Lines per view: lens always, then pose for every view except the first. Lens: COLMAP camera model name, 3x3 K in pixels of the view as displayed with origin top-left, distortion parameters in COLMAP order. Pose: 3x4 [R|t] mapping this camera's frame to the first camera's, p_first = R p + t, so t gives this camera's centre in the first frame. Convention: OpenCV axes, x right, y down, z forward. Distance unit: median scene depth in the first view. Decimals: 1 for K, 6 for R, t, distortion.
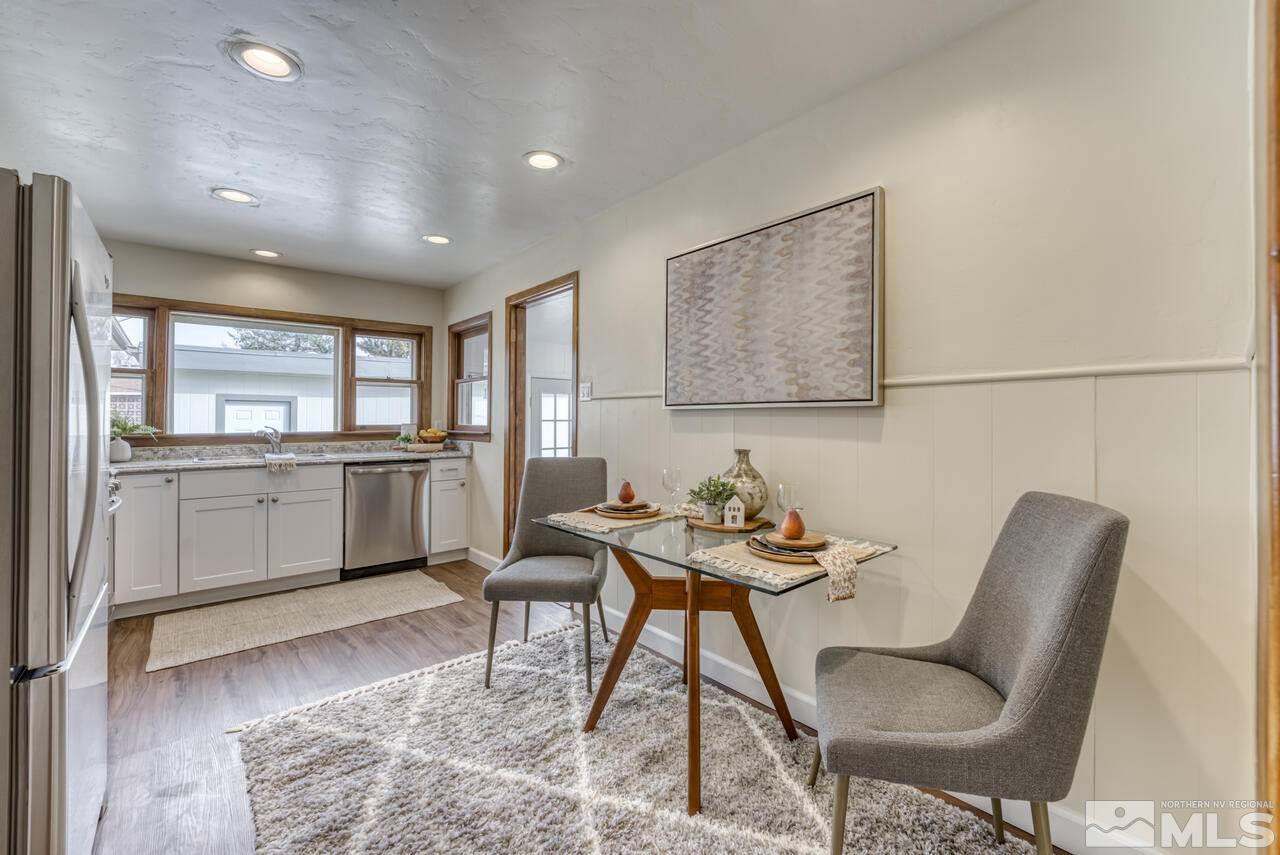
lens RADIAL K [[537.5, 0, 640.2], [0, 537.5, 412.3], [0, 0, 1]] dist [0.000495, 0.000063]
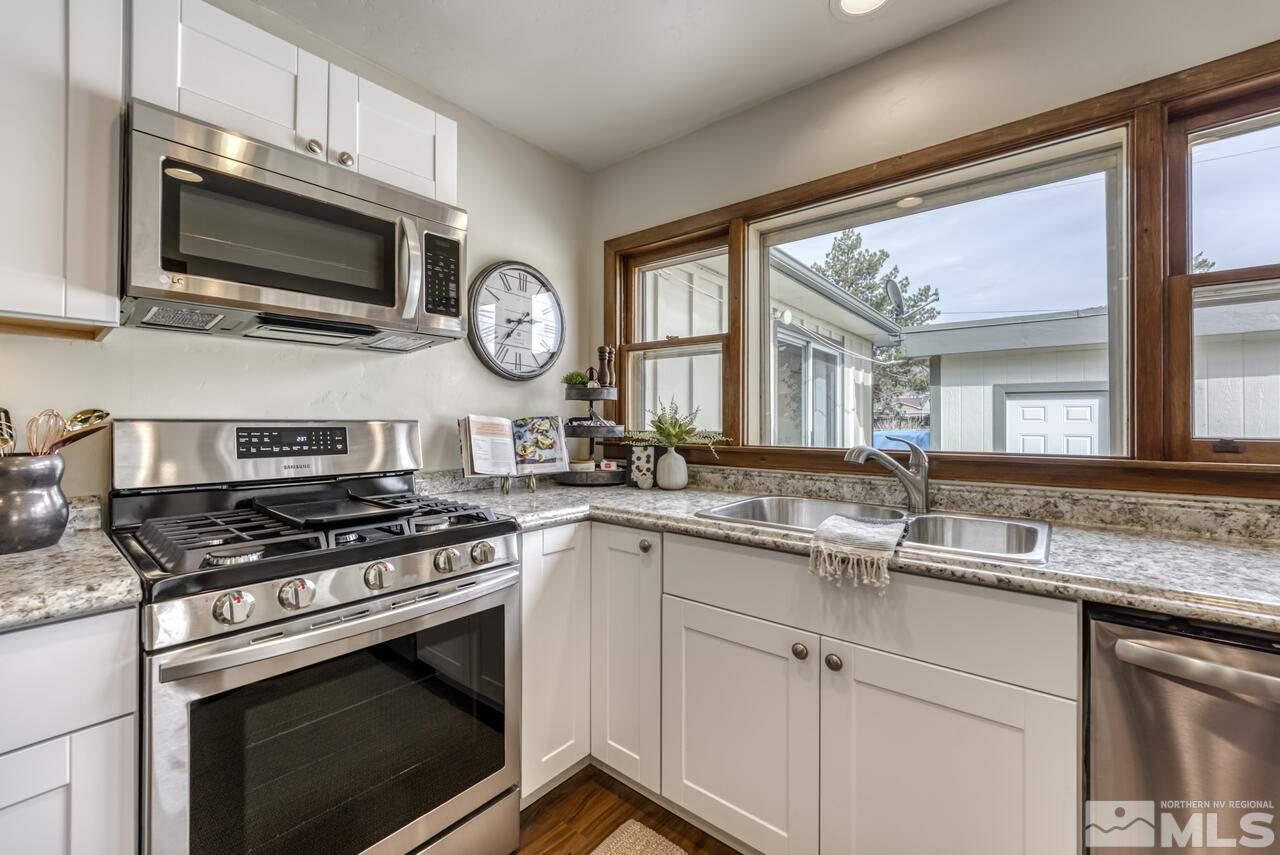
lens RADIAL K [[516.0, 0, 640.0], [0, 516.0, 427.5], [0, 0, 1]] dist [-0.002053, -0.000459]
pose [[0.181532, 0.014190, -0.983283, -0.369062], [0.010947, 0.999805, 0.016449, 0.012606], [0.983324, -0.013750, 0.181341, 0.776056]]
